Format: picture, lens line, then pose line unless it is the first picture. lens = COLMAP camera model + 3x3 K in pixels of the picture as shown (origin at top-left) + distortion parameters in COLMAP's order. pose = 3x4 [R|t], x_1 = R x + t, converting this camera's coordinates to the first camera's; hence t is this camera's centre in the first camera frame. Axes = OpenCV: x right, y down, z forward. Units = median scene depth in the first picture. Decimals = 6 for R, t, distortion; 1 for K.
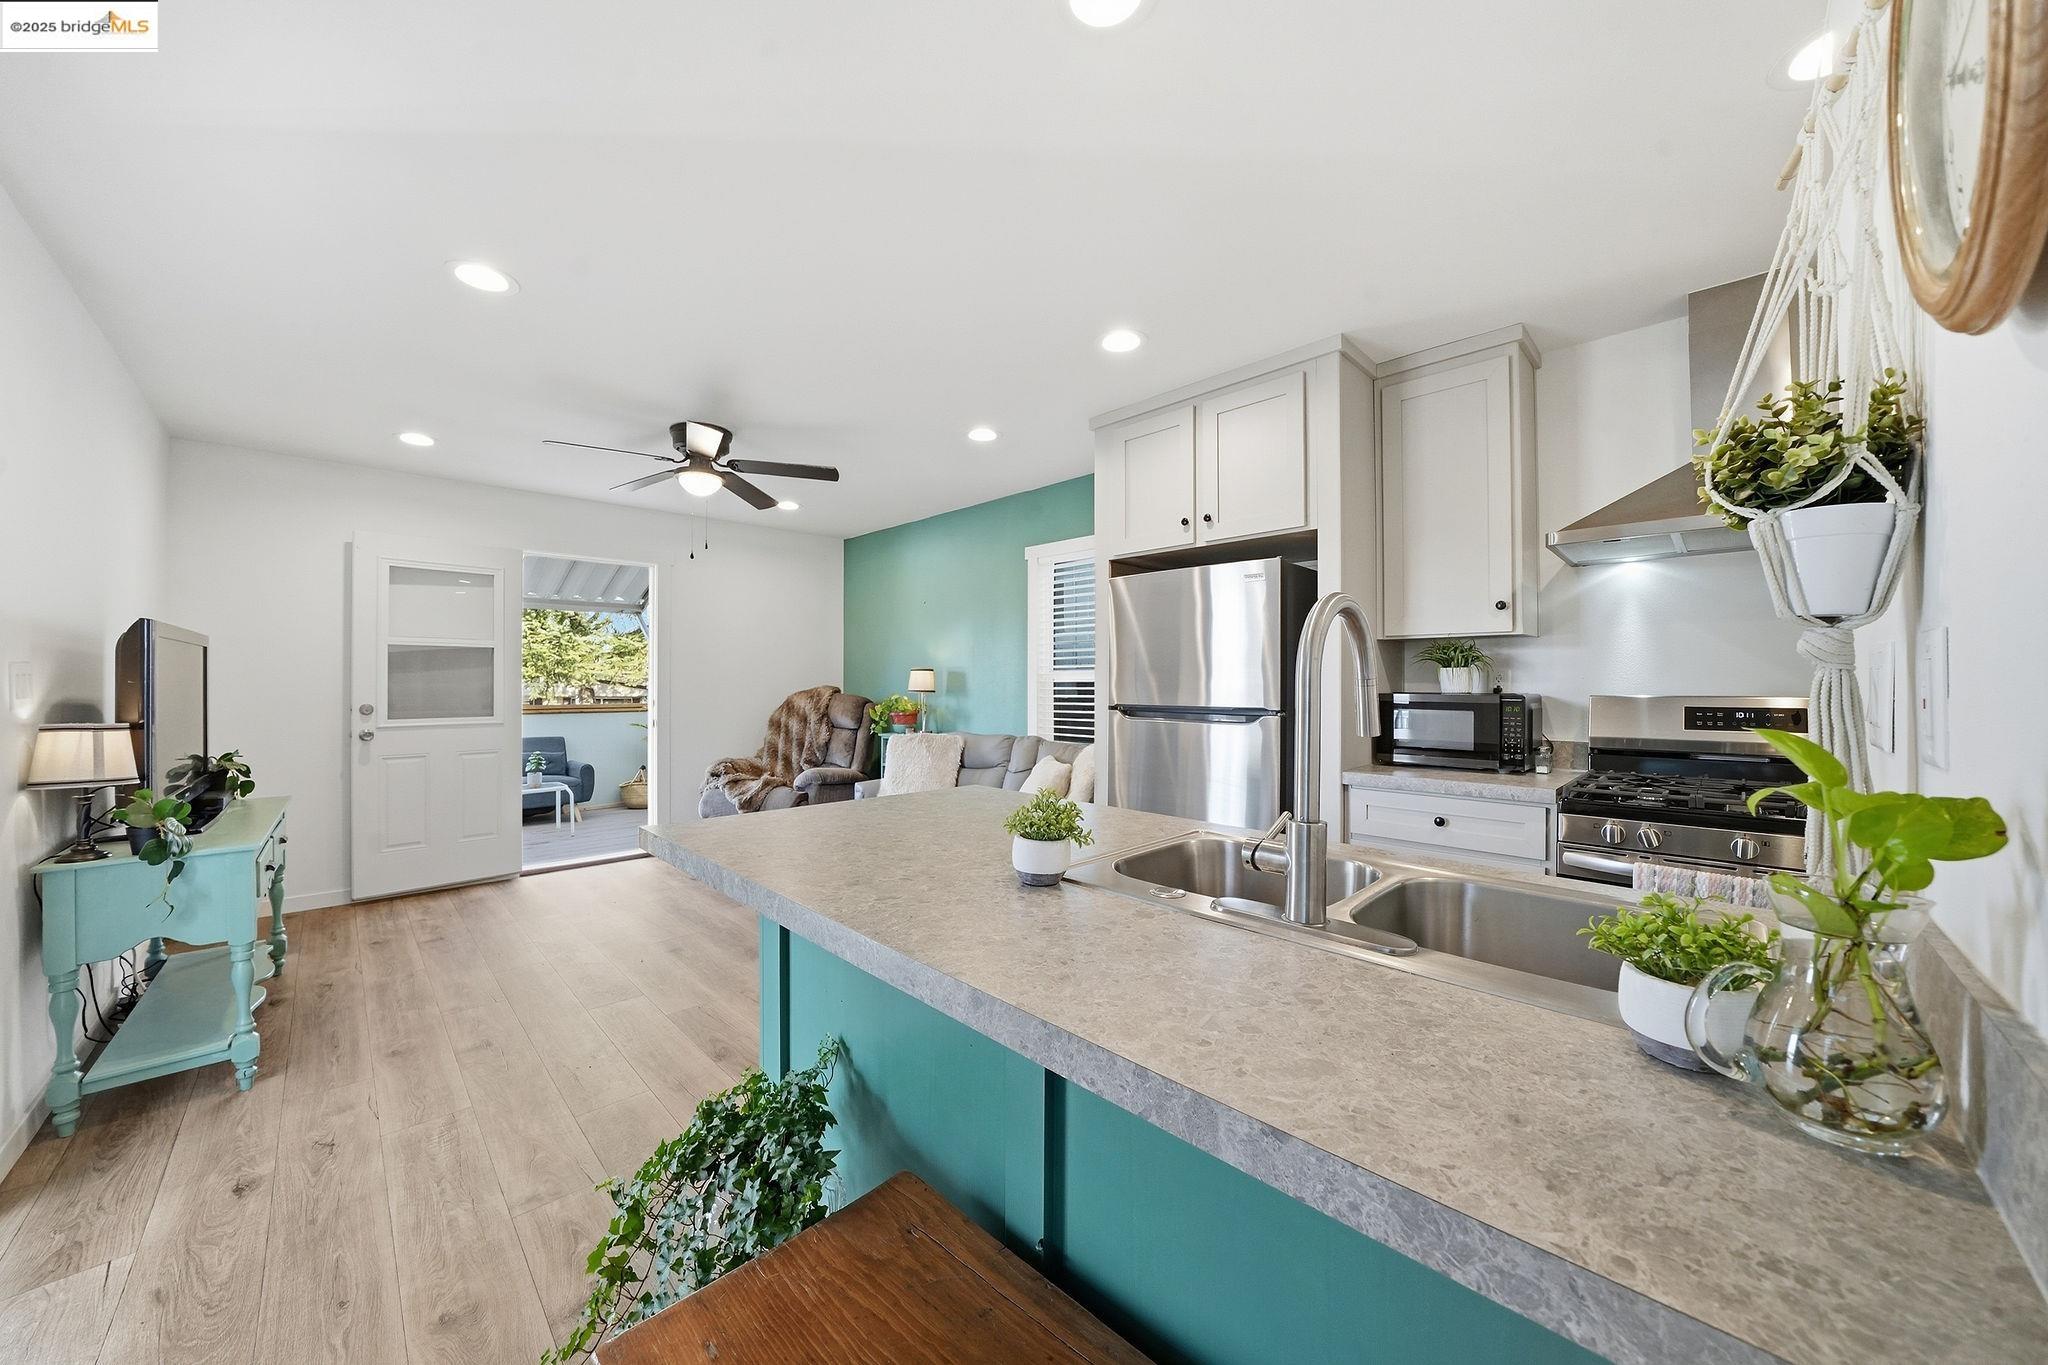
lens RADIAL K [[730.6, 0, 1003.3], [0, 730.6, 674.8], [0, 0, 1]] dist [-0.026050, 0.001443]
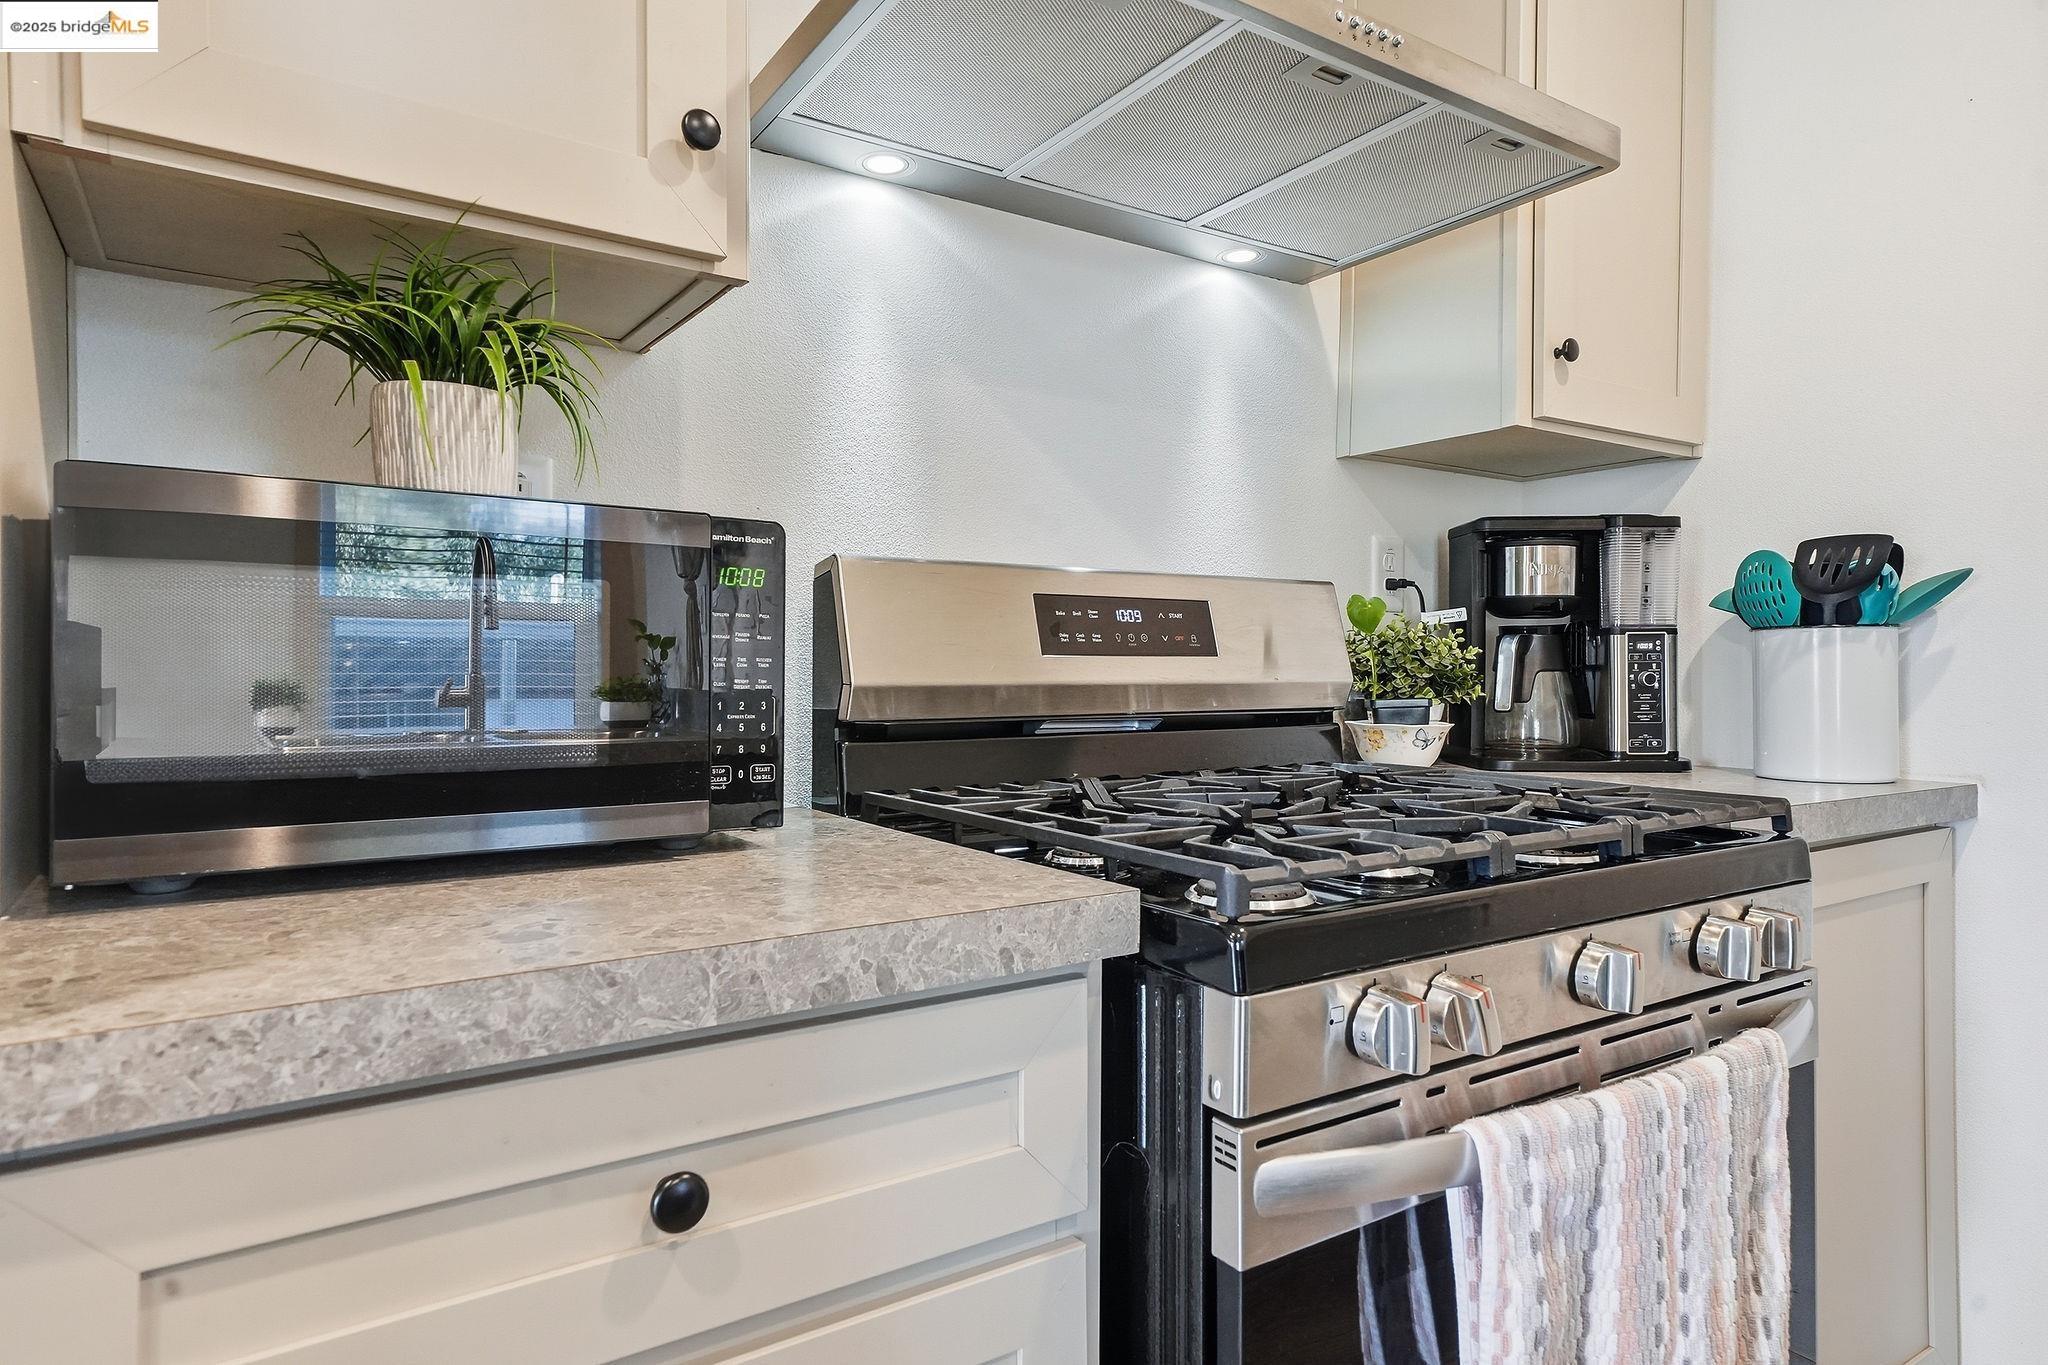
lens RADIAL K [[1195.2, 0, 1021.3], [0, 1195.2, 664.7], [0, 0, 1]] dist [0.025152, -0.002580]
pose [[0.171590, 0.002940, 0.985164, 0.293609], [-0.010333, 0.999946, -0.001185, 0.067516], [-0.985114, -0.009977, 0.171611, 0.745793]]
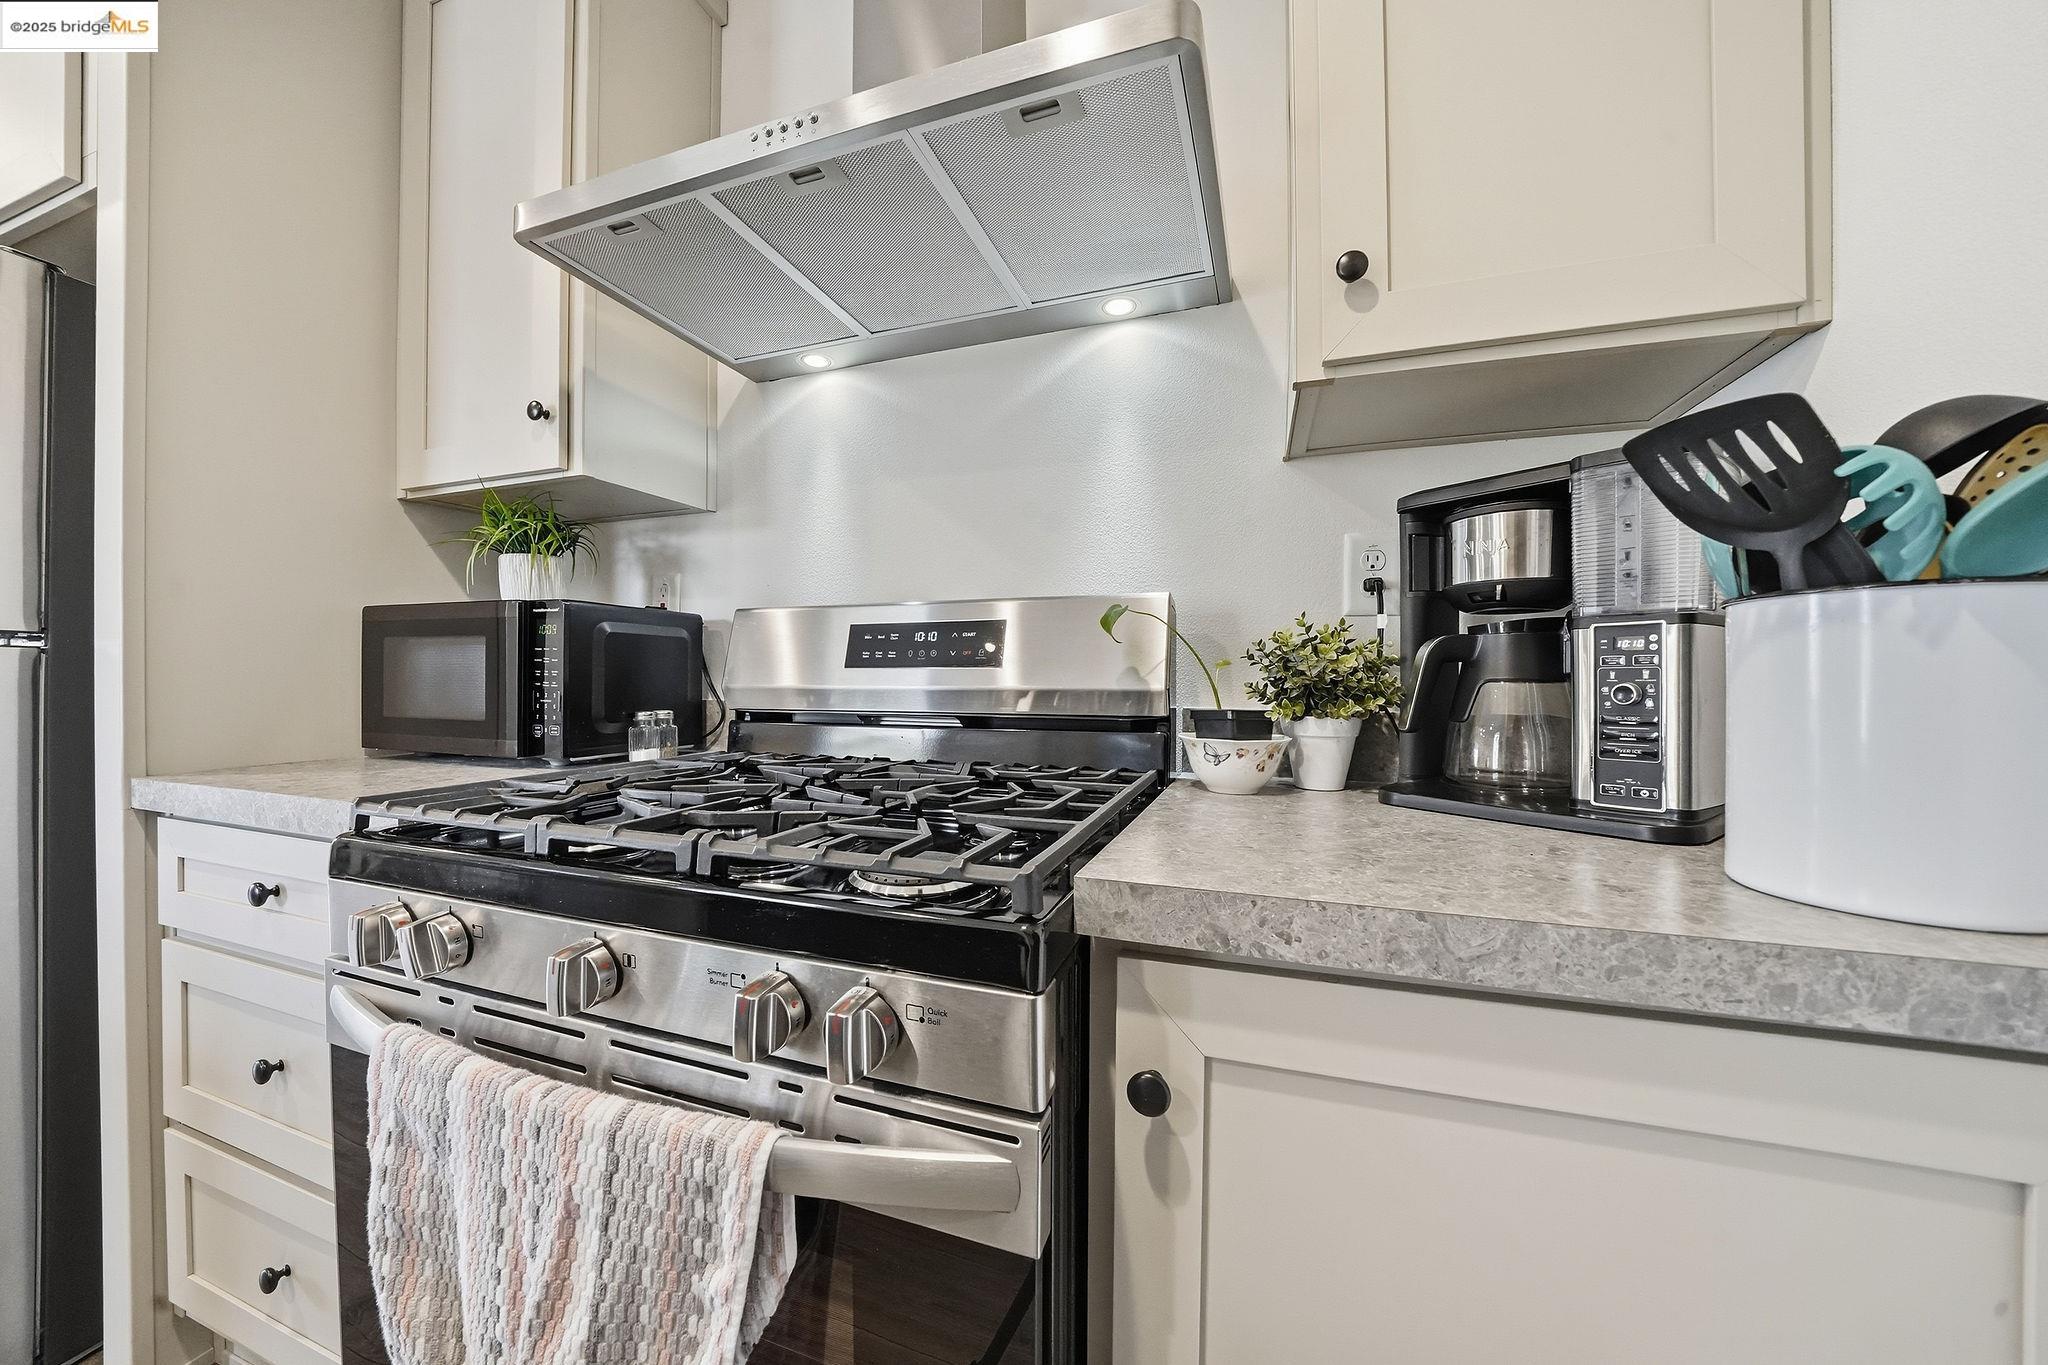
lens RADIAL K [[749.6, 0, 1018.5], [0, 749.6, 683.5], [0, 0, 1]] dist [-0.011801, 0.000171]
pose [[0.901514, 0.000958, 0.432748, 0.685896], [-0.007594, 0.999879, 0.013607, 0.065295], [-0.432683, -0.015553, 0.901412, 0.380033]]
